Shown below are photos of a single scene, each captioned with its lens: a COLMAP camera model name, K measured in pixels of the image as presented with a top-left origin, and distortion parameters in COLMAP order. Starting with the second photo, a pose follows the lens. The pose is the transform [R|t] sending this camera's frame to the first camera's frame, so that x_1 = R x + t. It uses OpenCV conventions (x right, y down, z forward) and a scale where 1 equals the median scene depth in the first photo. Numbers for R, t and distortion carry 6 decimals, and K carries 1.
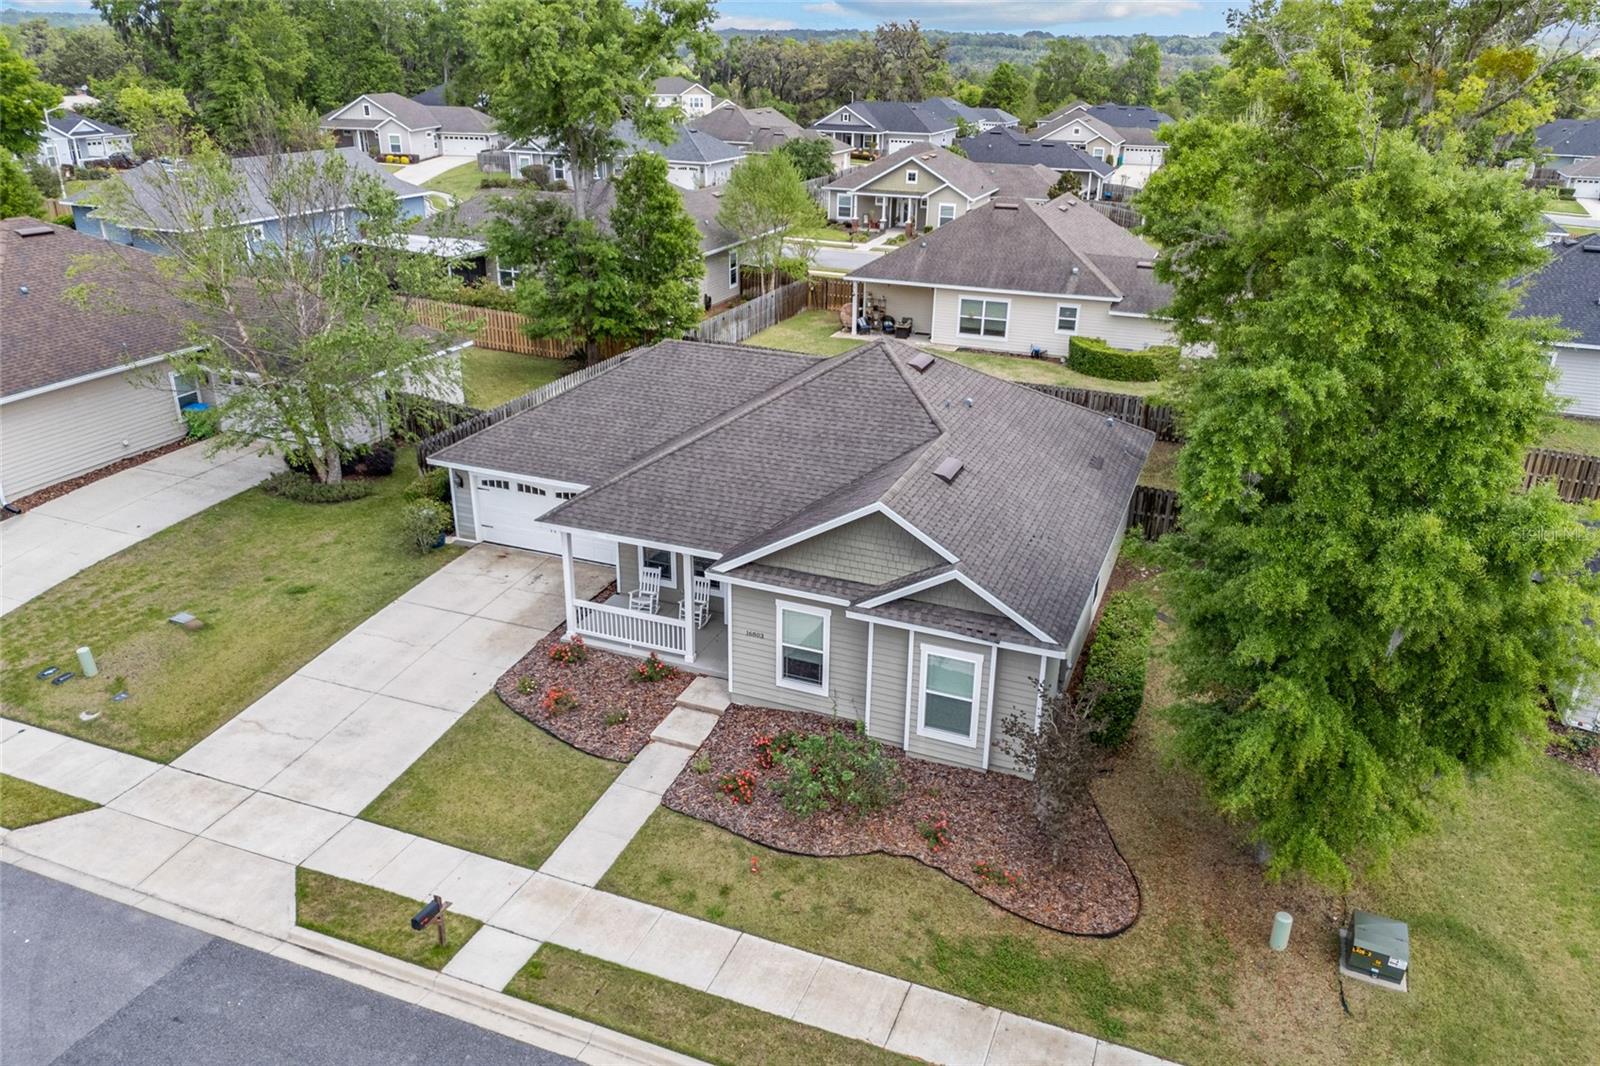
lens RADIAL K [[1086.2, 0, 800.0], [0, 1086.2, 533.0], [0, 0, 1]] dist [0.050408, -0.002255]
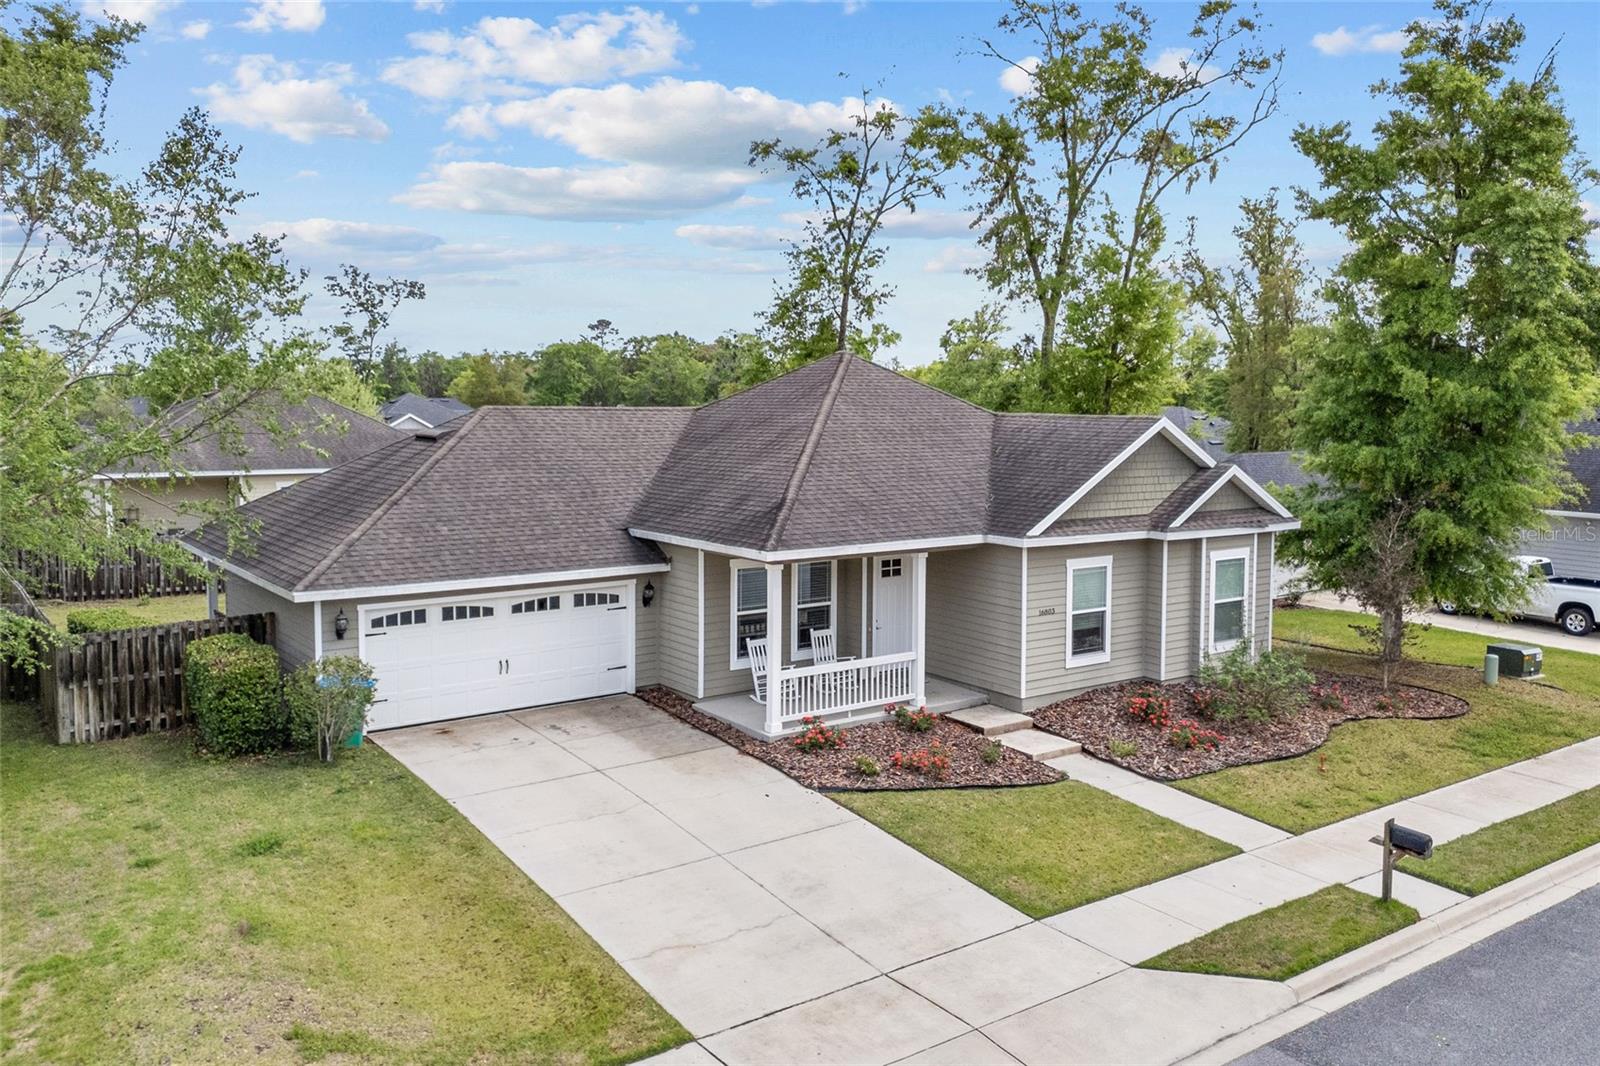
lens RADIAL K [[1237.4, 0, 800.0], [0, 1237.4, 533.0], [0, 0, 1]] dist [0.028480, -0.006627]
pose [[0.556095, -0.103209, 0.824685, -0.984568], [0.326462, 0.939632, -0.102543, 0.072794], [-0.764317, 0.326252, 0.556218, 0.593573]]
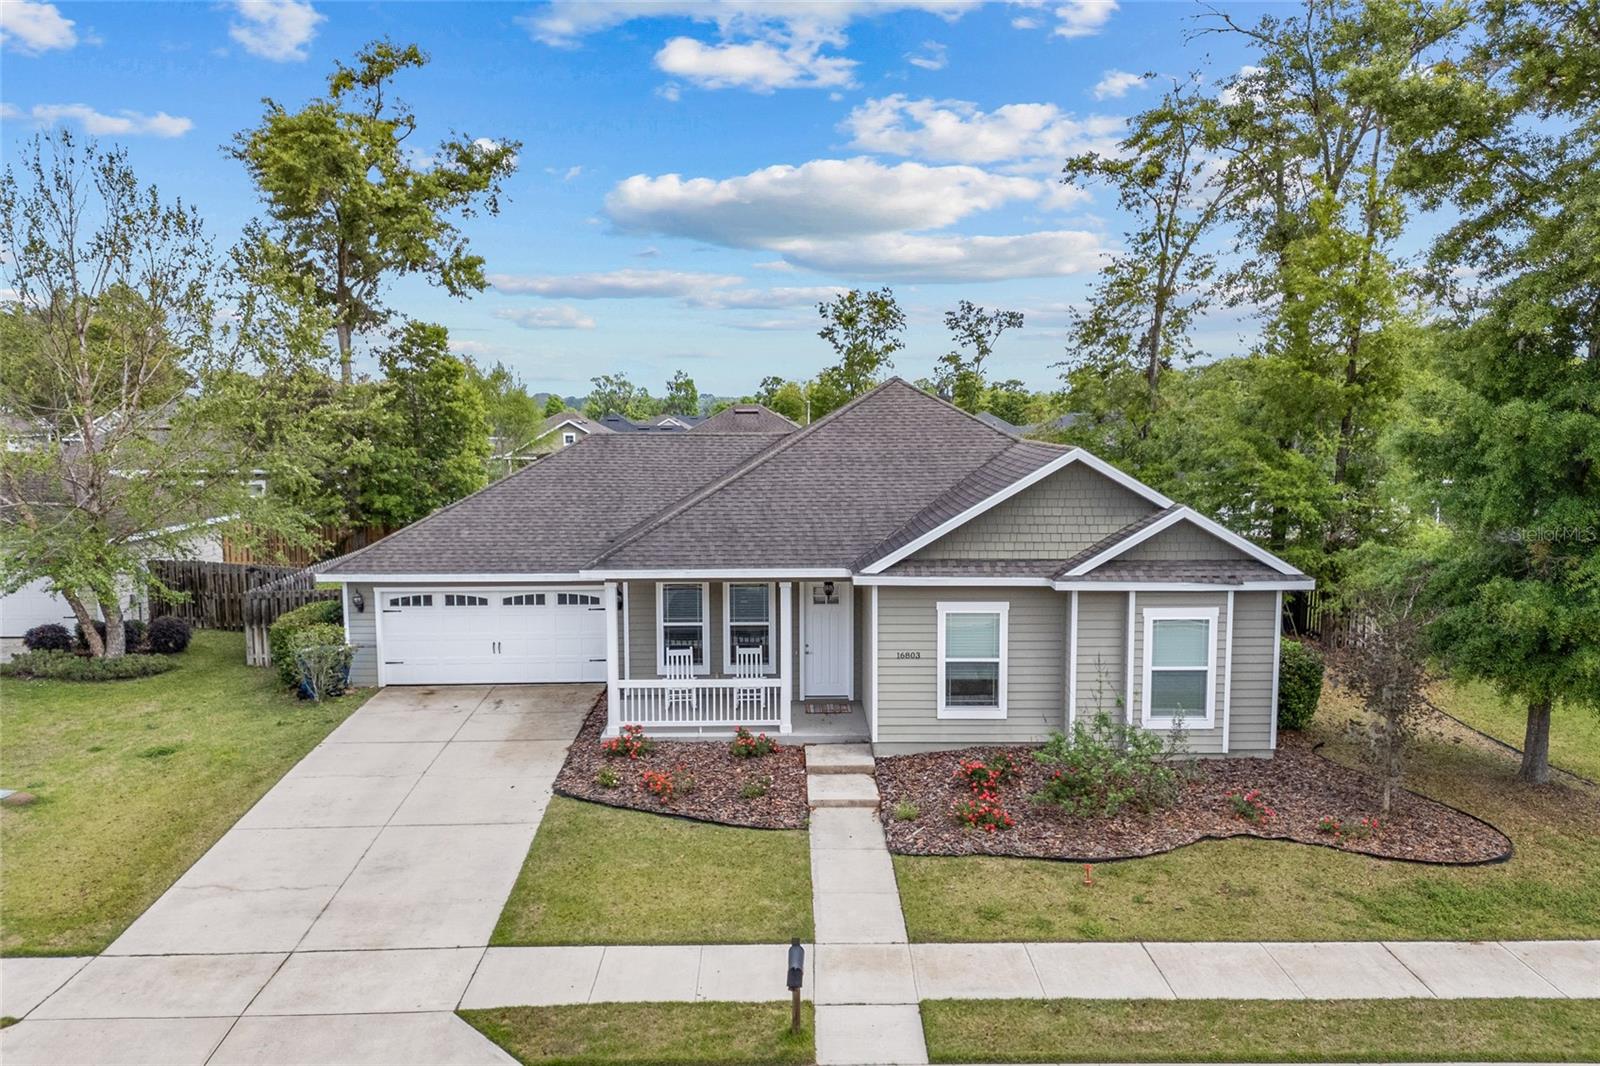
lens RADIAL K [[1101.9, 0, 779.5], [0, 1101.9, 570.7], [0, 0, 1]] dist [0.040996, -0.029369]
pose [[0.930349, -0.071777, 0.359582, -0.434820], [0.159429, 0.962290, -0.220408, 0.203596], [-0.330202, 0.262384, 0.906709, 0.272199]]
